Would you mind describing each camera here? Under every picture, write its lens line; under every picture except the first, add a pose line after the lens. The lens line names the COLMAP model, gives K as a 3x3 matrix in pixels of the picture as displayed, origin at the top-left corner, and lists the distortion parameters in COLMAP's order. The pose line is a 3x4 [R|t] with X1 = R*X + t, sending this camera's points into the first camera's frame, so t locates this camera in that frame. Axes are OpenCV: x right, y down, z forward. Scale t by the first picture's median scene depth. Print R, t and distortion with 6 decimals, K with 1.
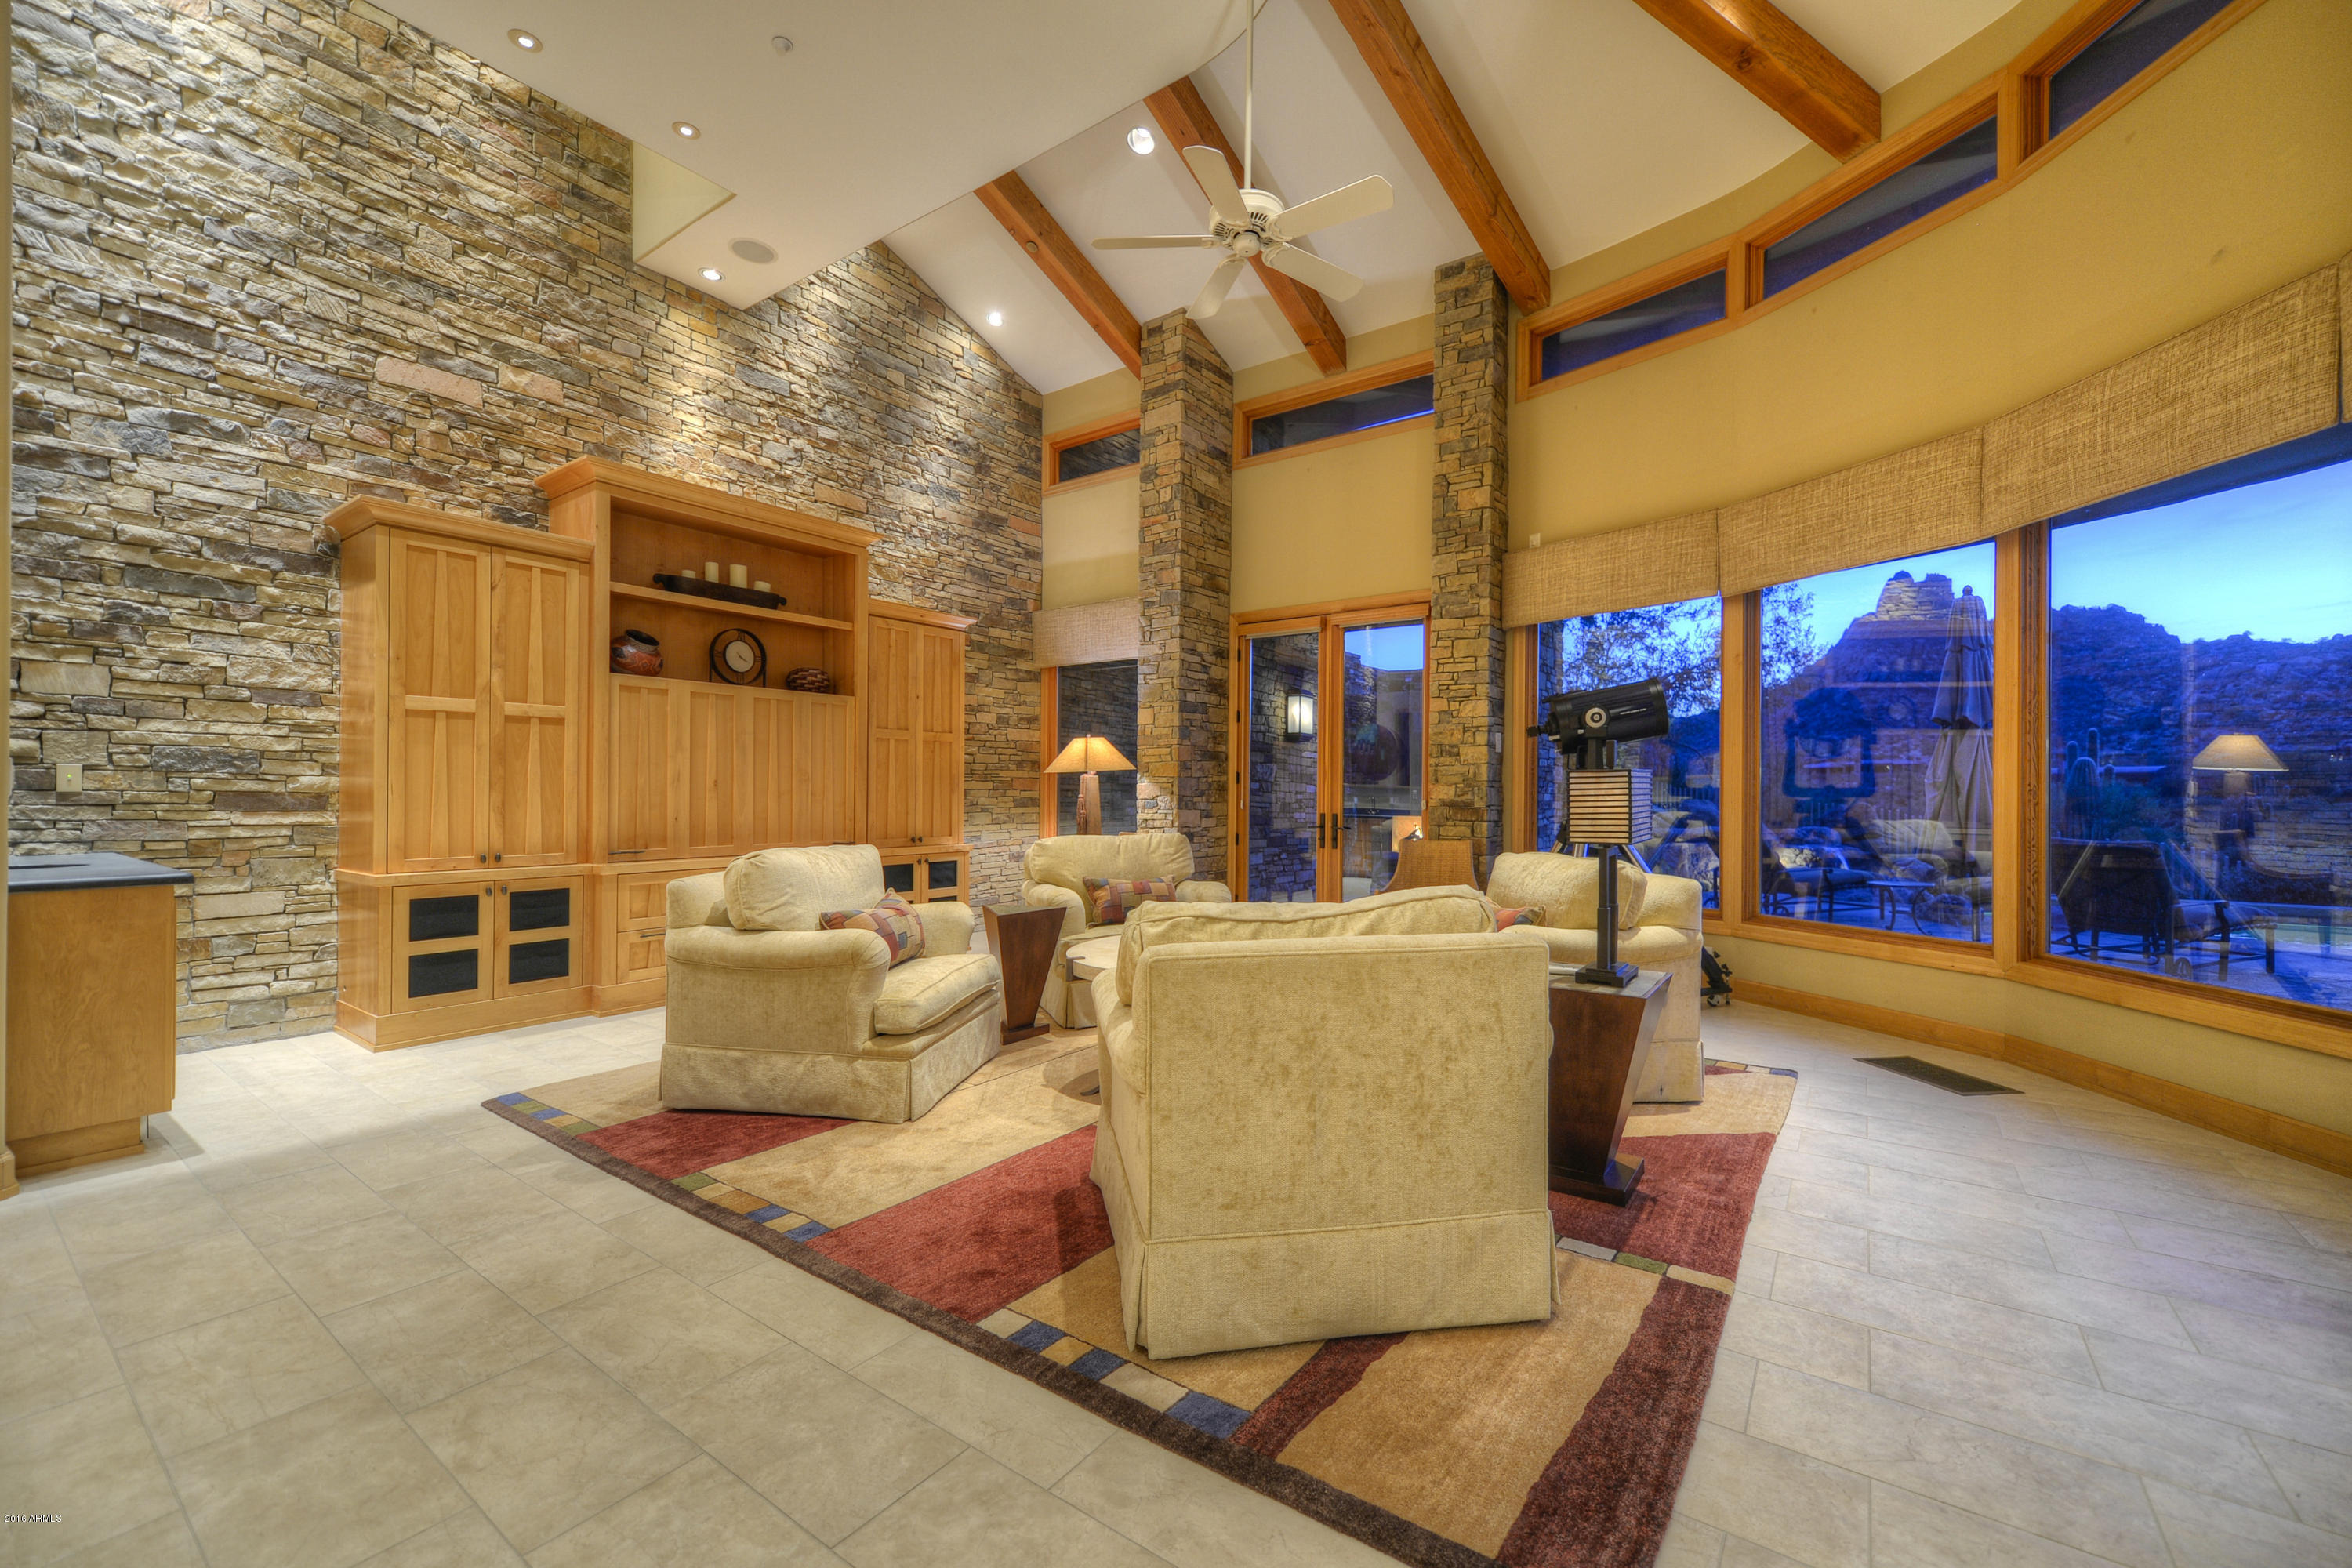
lens RADIAL K [[978.4, 0, 1158.8], [0, 978.4, 798.1], [0, 0, 1]] dist [0.001181, -0.000067]
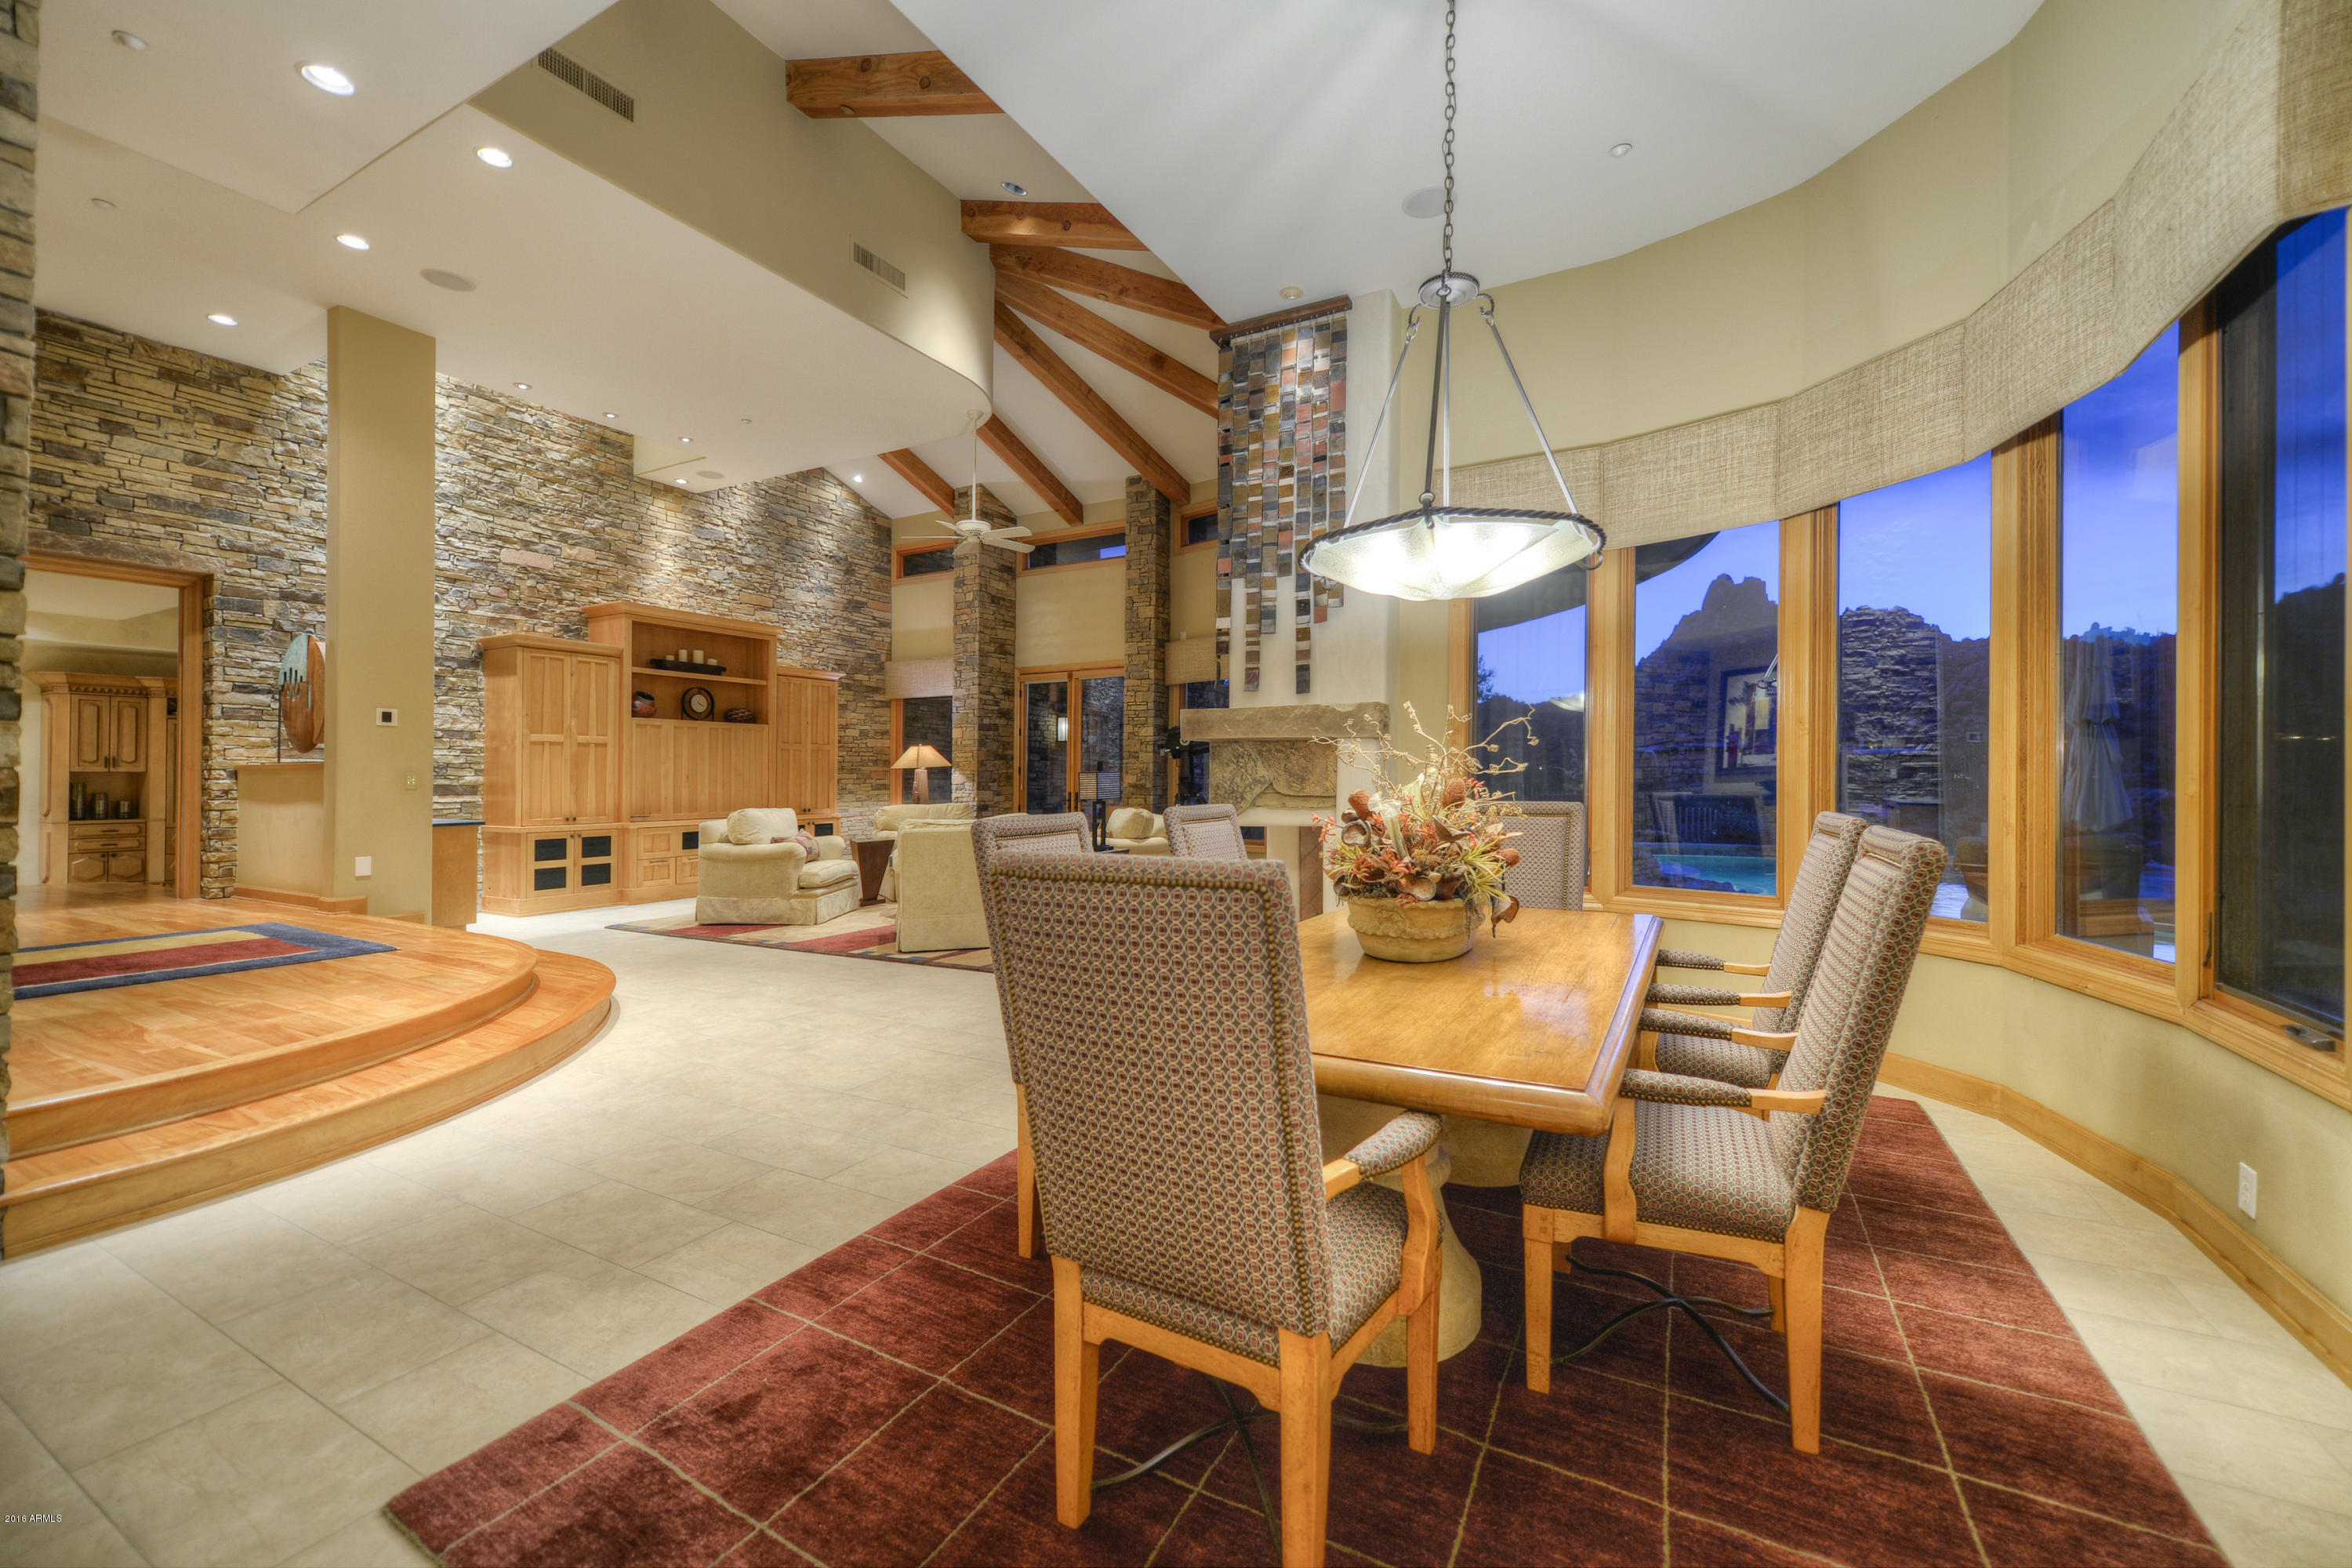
lens RADIAL K [[954.2, 0, 1239.2], [0, 954.2, 767.4], [0, 0, 1]] dist [0.000413, 0.000057]
pose [[0.978606, -0.004331, 0.205700, 0.144738], [0.007182, 0.999888, -0.013115, -0.003394], [-0.205620, 0.014312, 0.978527, -0.780806]]
